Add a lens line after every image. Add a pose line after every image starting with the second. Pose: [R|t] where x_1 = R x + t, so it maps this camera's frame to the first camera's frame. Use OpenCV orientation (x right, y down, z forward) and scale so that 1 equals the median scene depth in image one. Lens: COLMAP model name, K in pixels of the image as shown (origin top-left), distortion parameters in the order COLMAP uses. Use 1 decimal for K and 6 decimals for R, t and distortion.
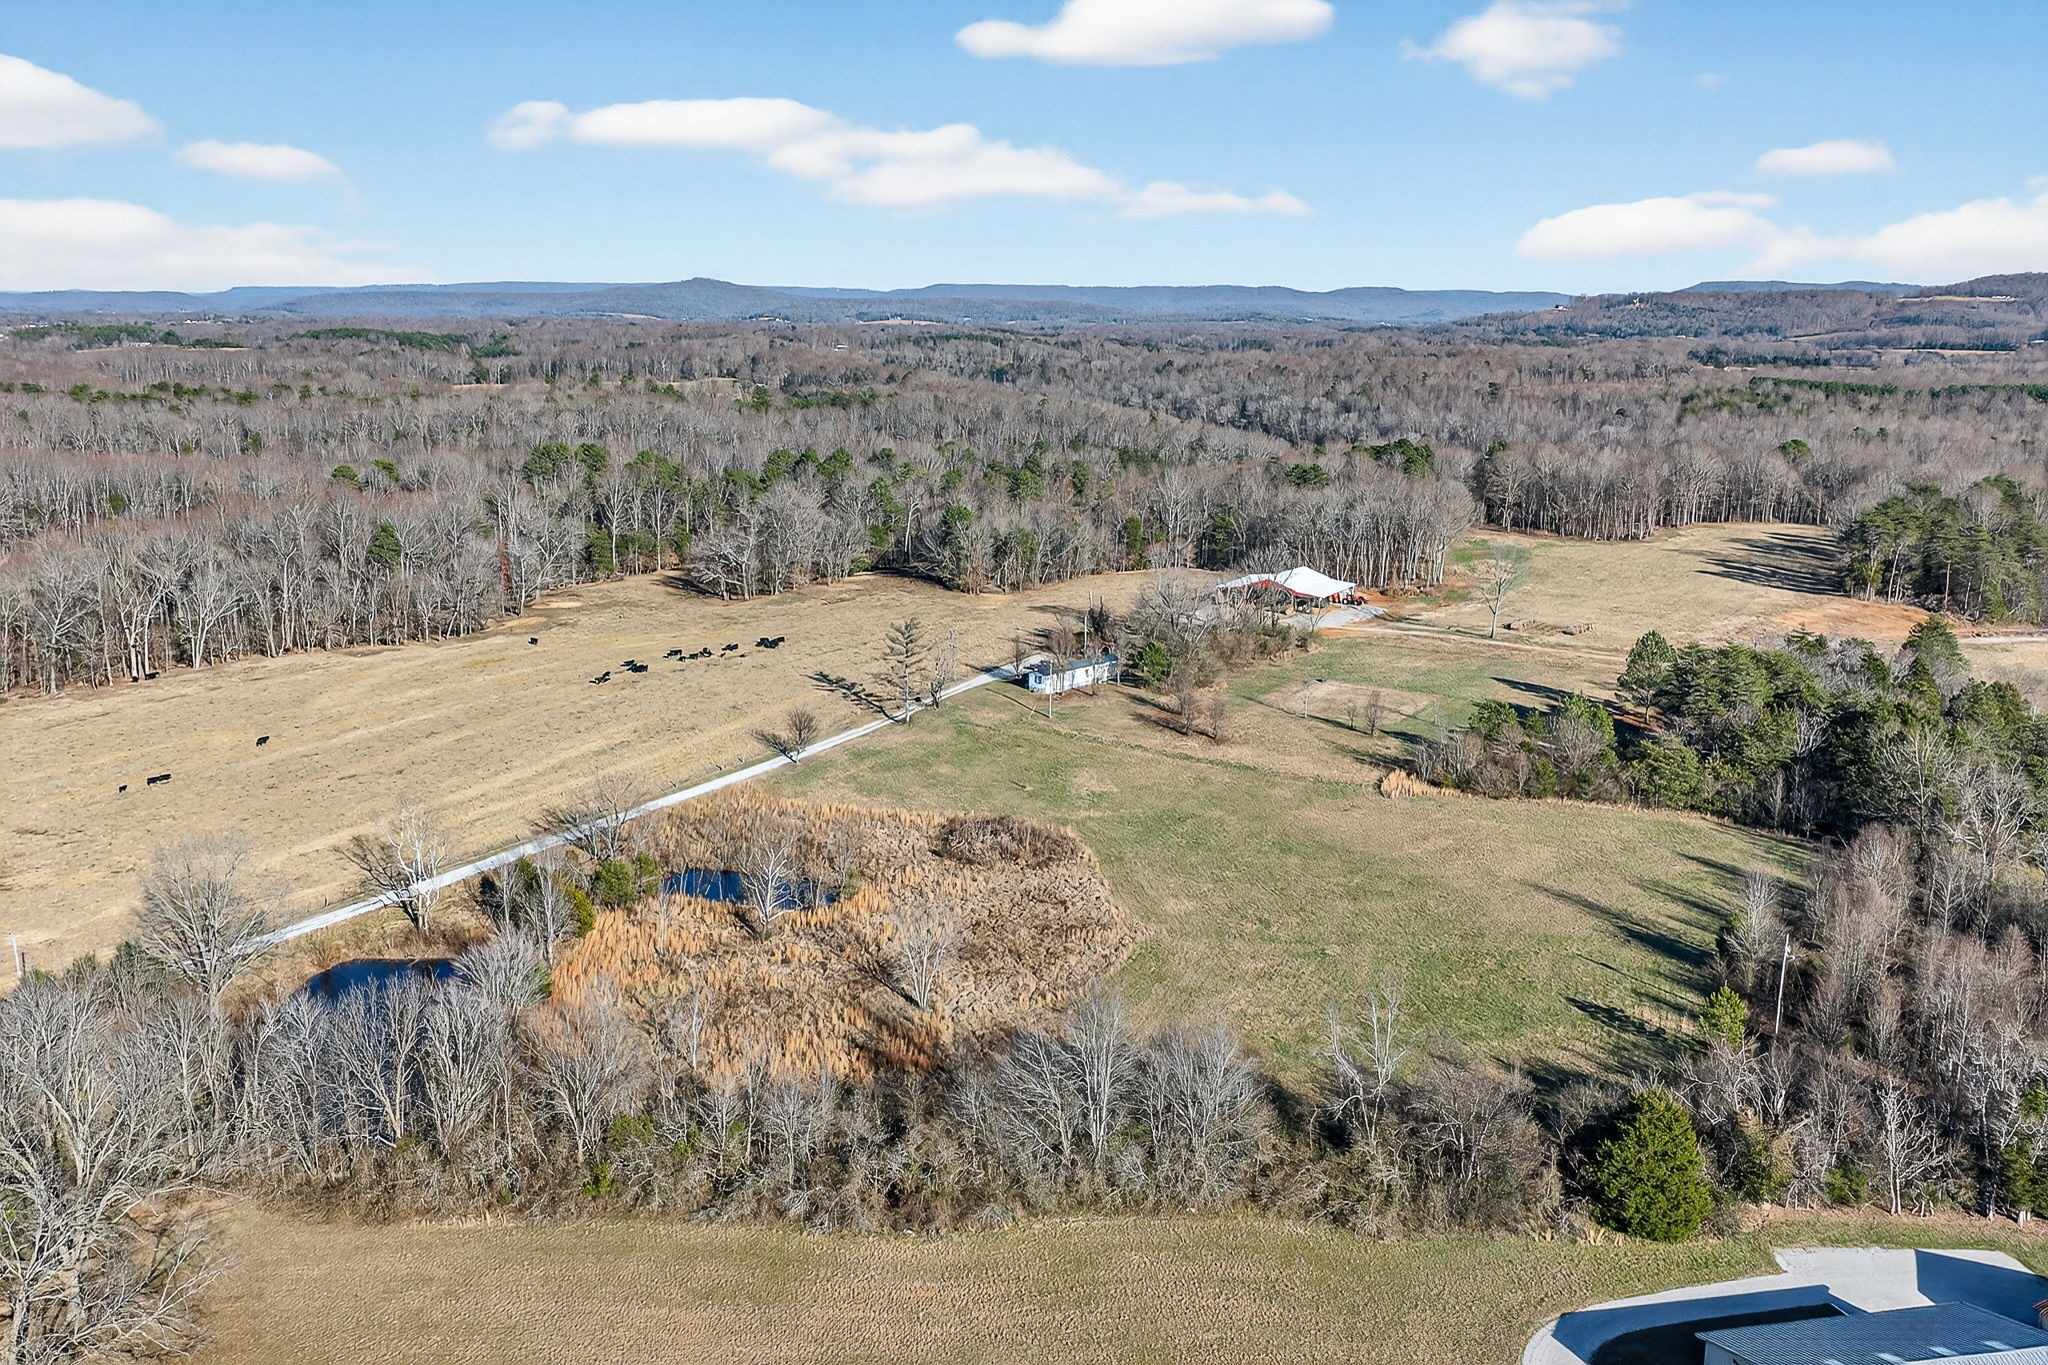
lens RADIAL K [[1680.1, 0, 1017.2], [0, 1680.1, 679.8], [0, 0, 1]] dist [0.014595, -0.017184]
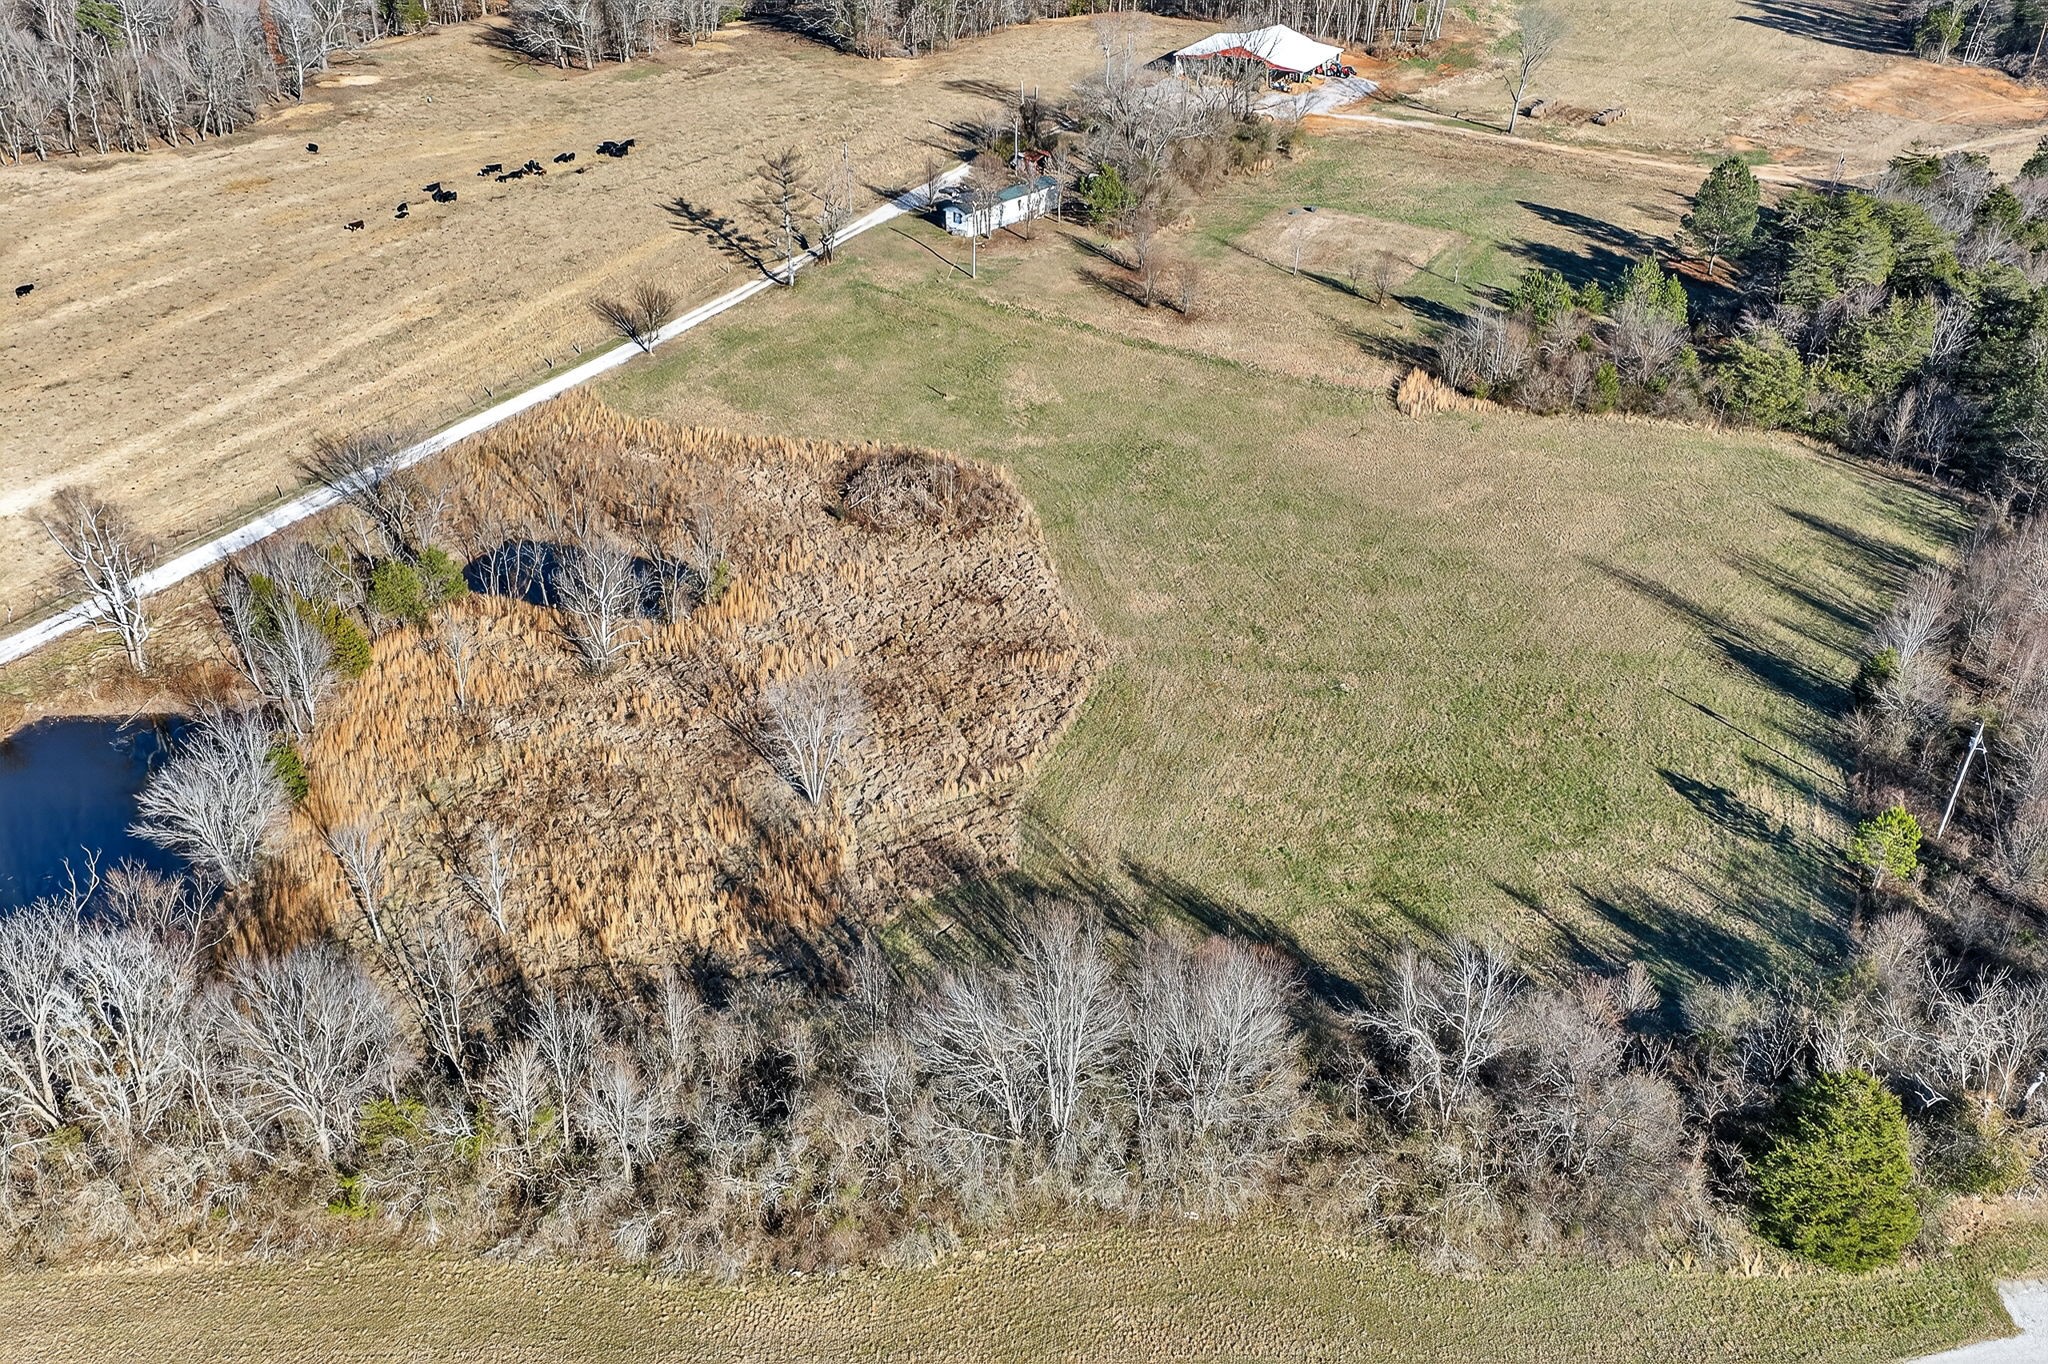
lens RADIAL K [[1680.1, 0, 1027.8], [0, 1680.1, 699.5], [0, 0, 1]] dist [0.014595, -0.017184]
pose [[0.998500, -0.021206, 0.050470, 0.001130], [0.002263, 0.937125, 0.348987, -0.081242], [-0.054697, -0.348349, 0.935768, 0.230844]]
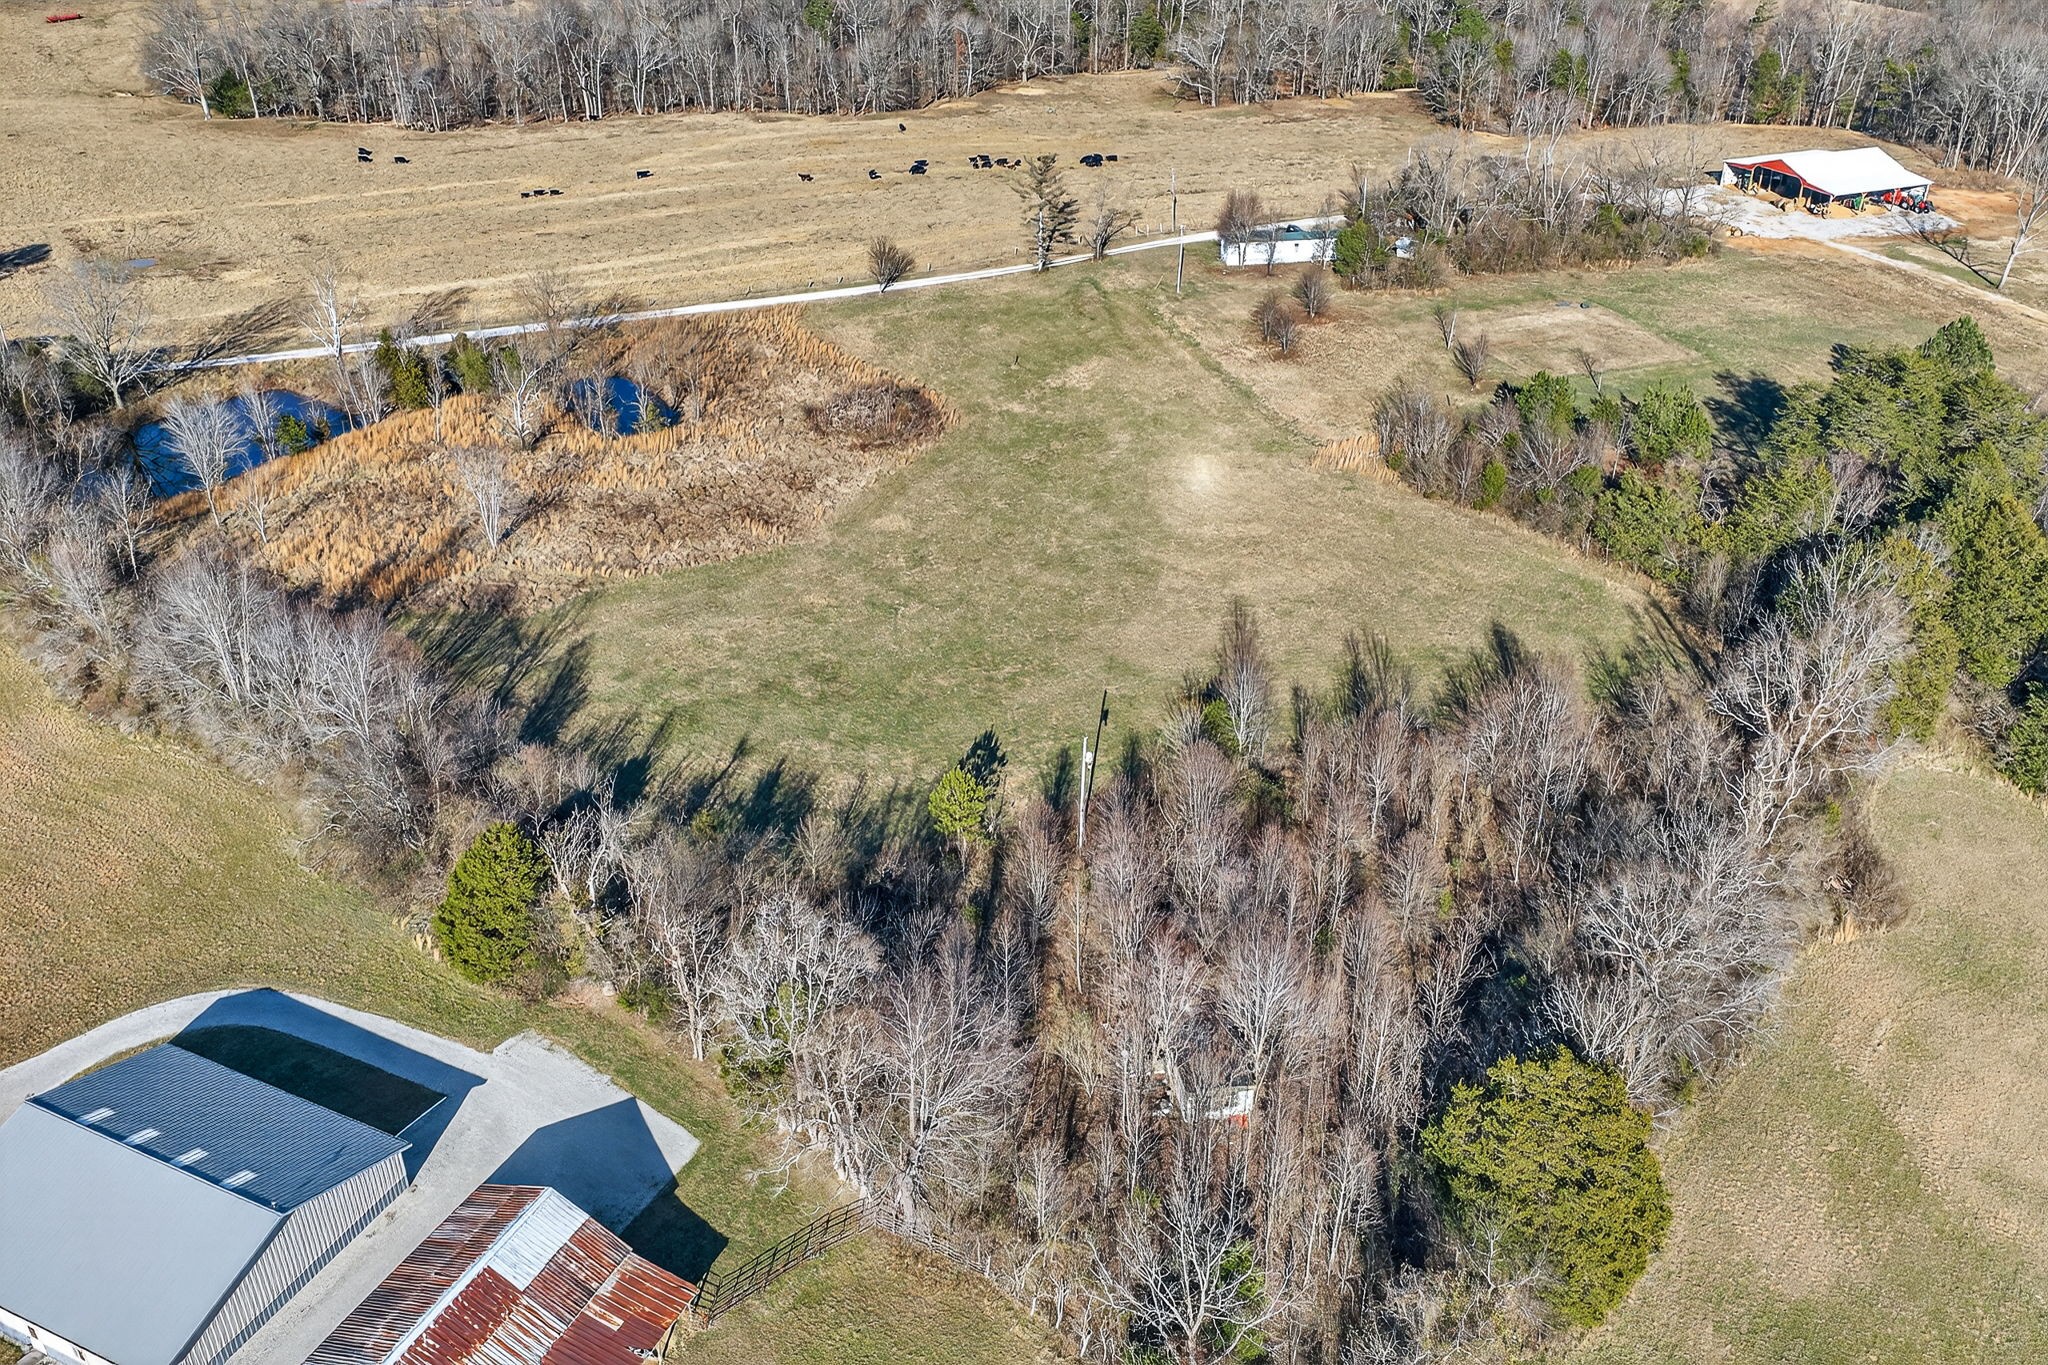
lens RADIAL K [[1680.1, 0, 1026.7], [0, 1680.1, 695.6], [0, 0, 1]] dist [0.014595, -0.017184]
pose [[0.802363, 0.299093, -0.516484, 0.574796], [-0.125919, 0.930724, 0.343362, -0.089349], [0.583402, -0.210466, 0.784440, 0.262557]]
